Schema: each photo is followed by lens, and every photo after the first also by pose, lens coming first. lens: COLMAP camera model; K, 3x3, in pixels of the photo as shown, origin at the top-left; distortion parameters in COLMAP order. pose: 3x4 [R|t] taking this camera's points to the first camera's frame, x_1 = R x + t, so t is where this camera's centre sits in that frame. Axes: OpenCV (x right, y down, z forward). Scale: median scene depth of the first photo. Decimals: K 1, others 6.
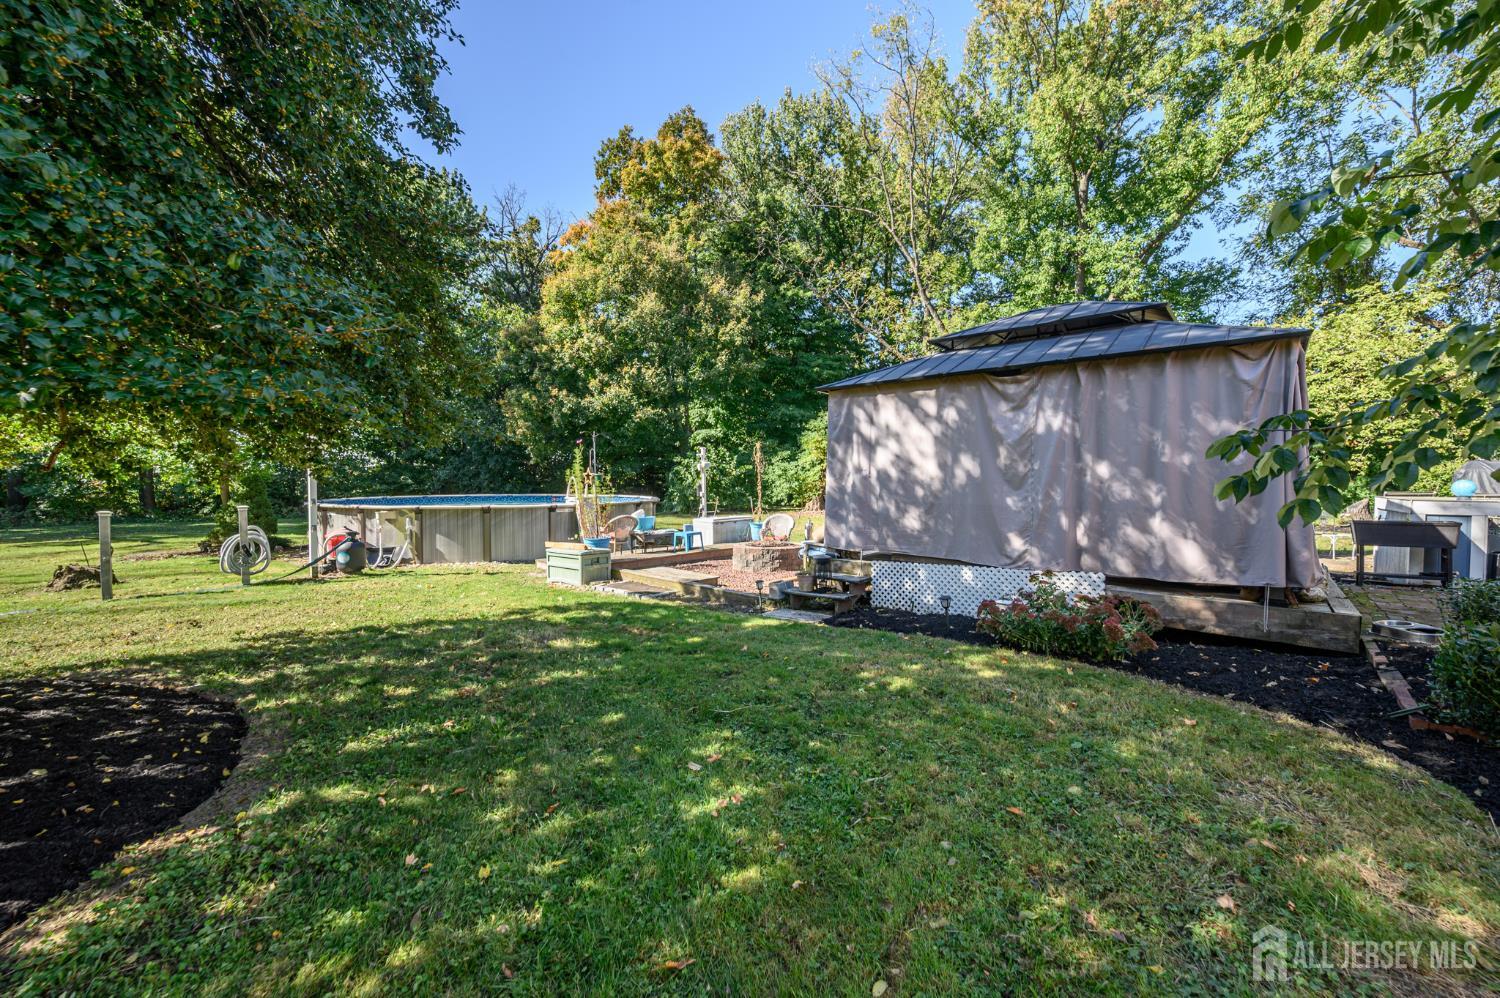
lens RADIAL K [[596.1, 0, 750.8], [0, 596.1, 490.5], [0, 0, 1]] dist [0.003856, 0.000375]
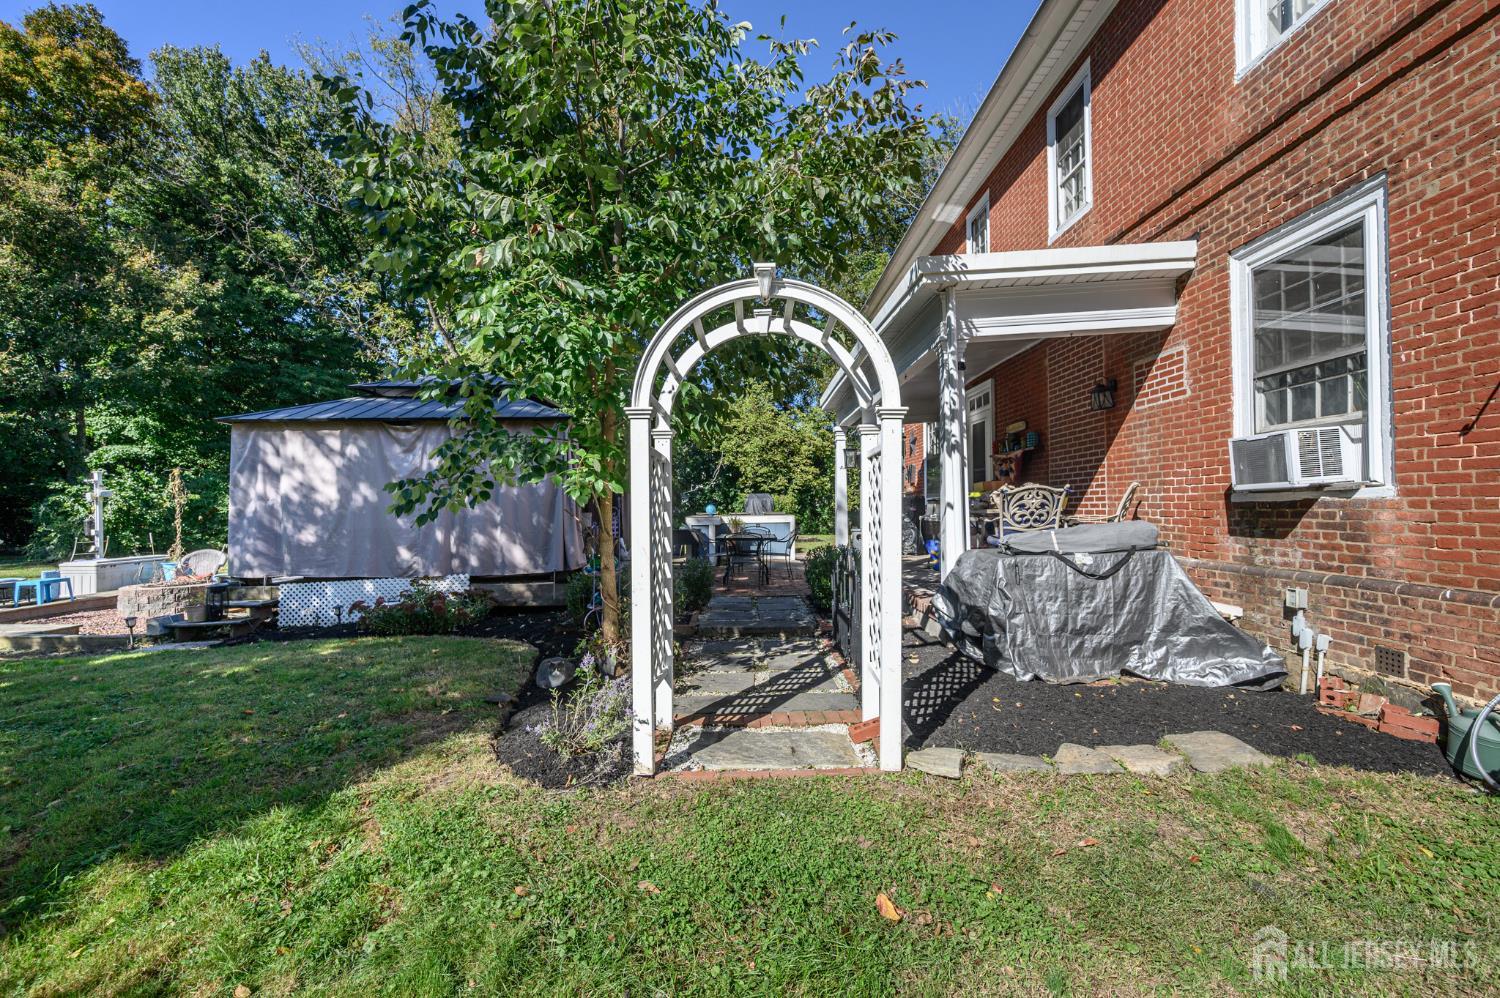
lens RADIAL K [[596.1, 0, 745.2], [0, 596.1, 493.6], [0, 0, 1]] dist [0.003856, 0.000375]
pose [[0.754183, 0.006515, 0.656632, 0.026261], [0.023953, 0.999012, -0.037423, 0.003349], [-0.656228, 0.043952, 0.753282, -0.073048]]
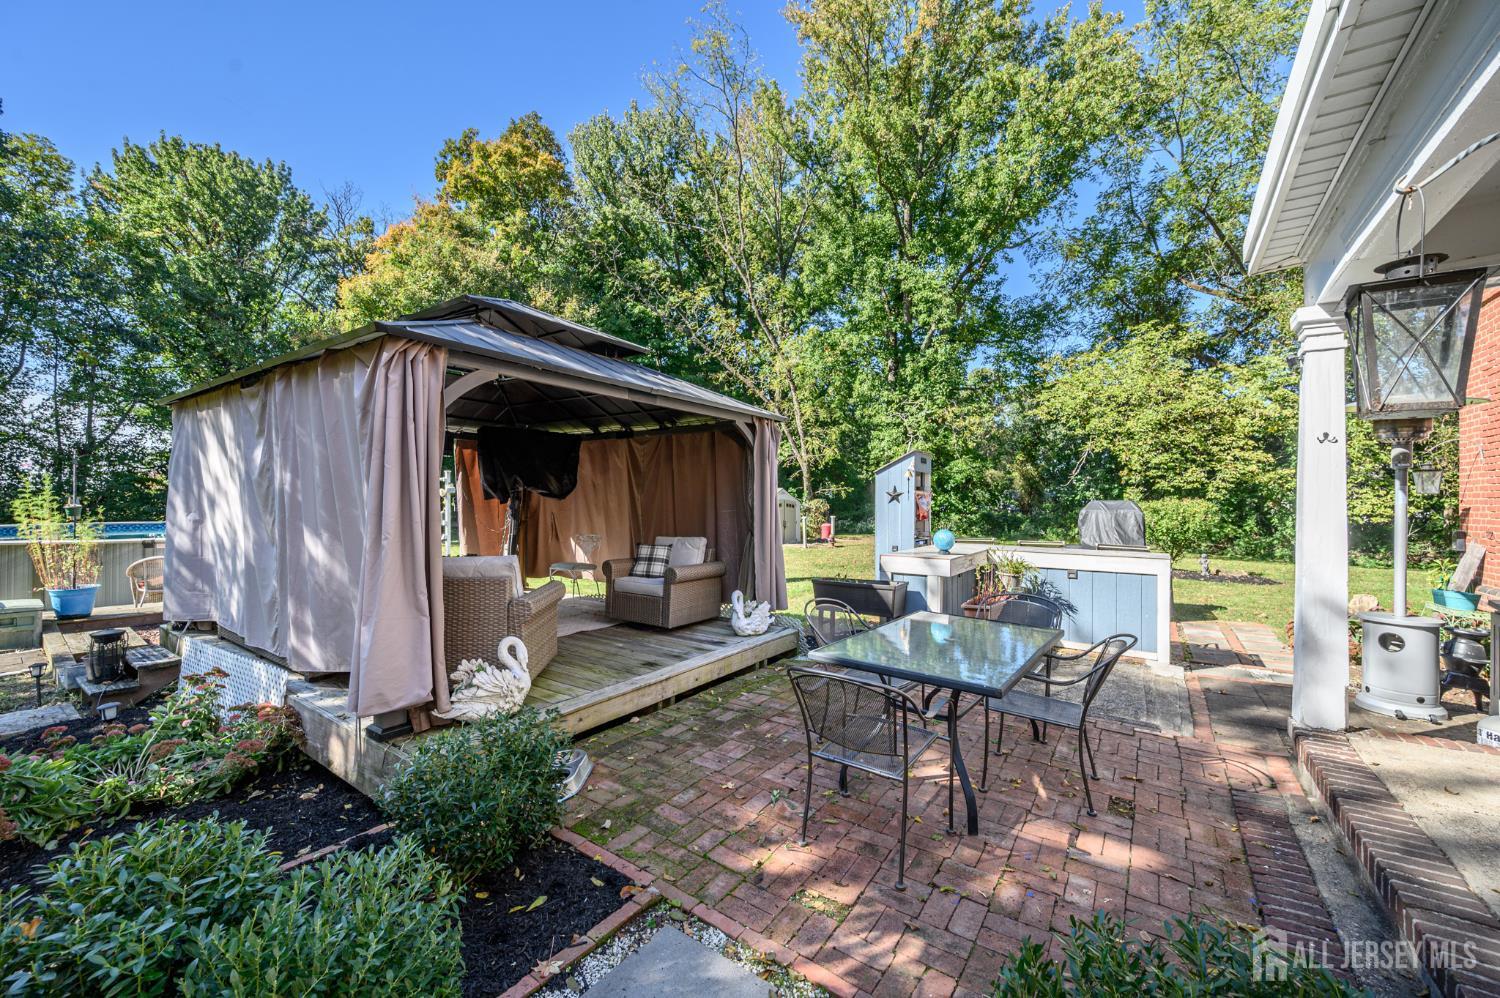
lens RADIAL K [[596.1, 0, 747.0], [0, 596.1, 491.7], [0, 0, 1]] dist [0.003856, 0.000375]
pose [[0.994196, 0.010877, 0.107035, 0.171214], [-0.007192, 0.999370, -0.034759, -0.009010], [-0.107346, 0.033787, 0.993647, 0.044491]]
